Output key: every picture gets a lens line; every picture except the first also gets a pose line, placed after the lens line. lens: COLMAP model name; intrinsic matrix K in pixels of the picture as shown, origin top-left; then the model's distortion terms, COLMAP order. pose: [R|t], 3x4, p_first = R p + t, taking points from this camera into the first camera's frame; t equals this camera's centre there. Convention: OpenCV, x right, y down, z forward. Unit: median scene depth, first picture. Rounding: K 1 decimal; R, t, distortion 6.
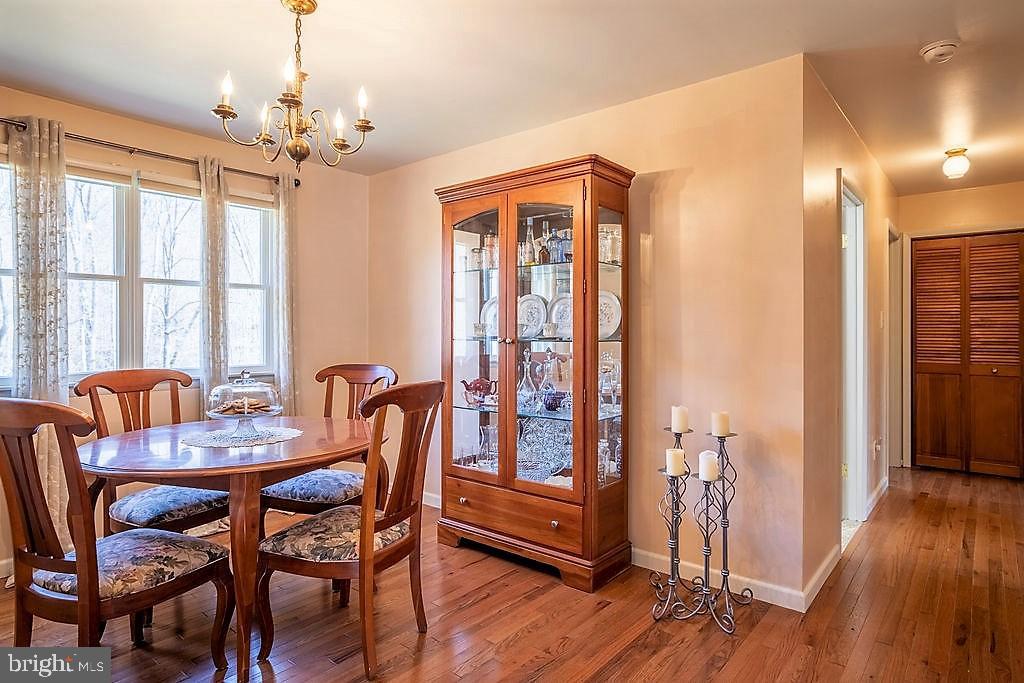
lens RADIAL K [[567.7, 0, 514.7], [0, 567.7, 343.1], [0, 0, 1]] dist [-0.021085, 0.009031]
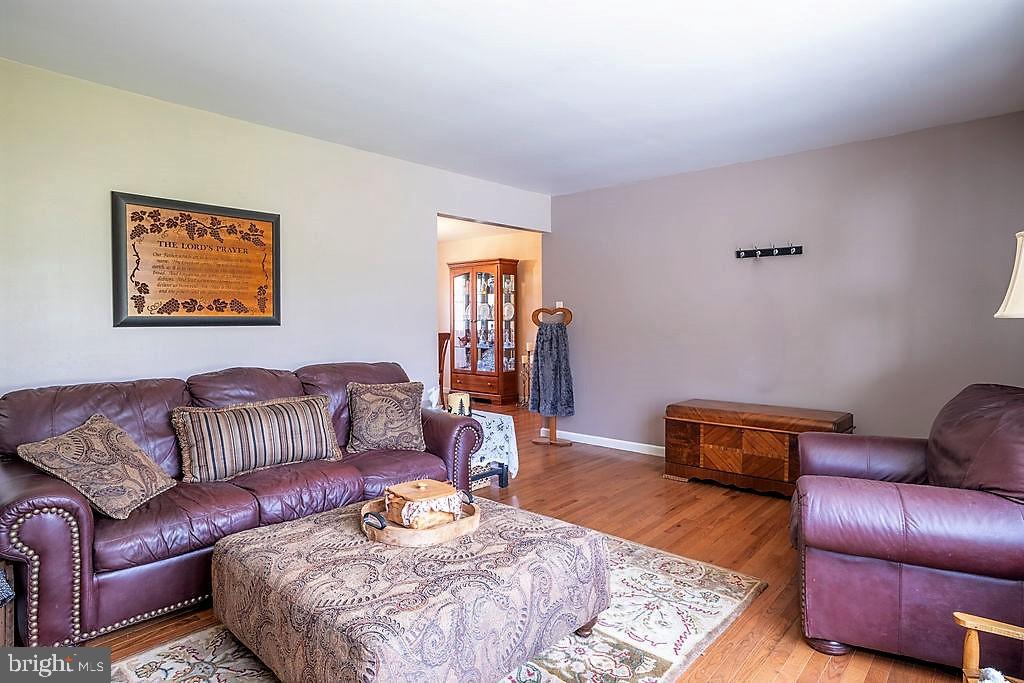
lens RADIAL K [[567.7, 0, 514.7], [0, 567.7, 338.0], [0, 0, 1]] dist [-0.021085, 0.009031]
pose [[0.999350, -0.008991, -0.034920, 0.288328], [0.009900, 0.999614, 0.025941, 0.005970], [0.034674, -0.026270, 0.999053, -1.778632]]
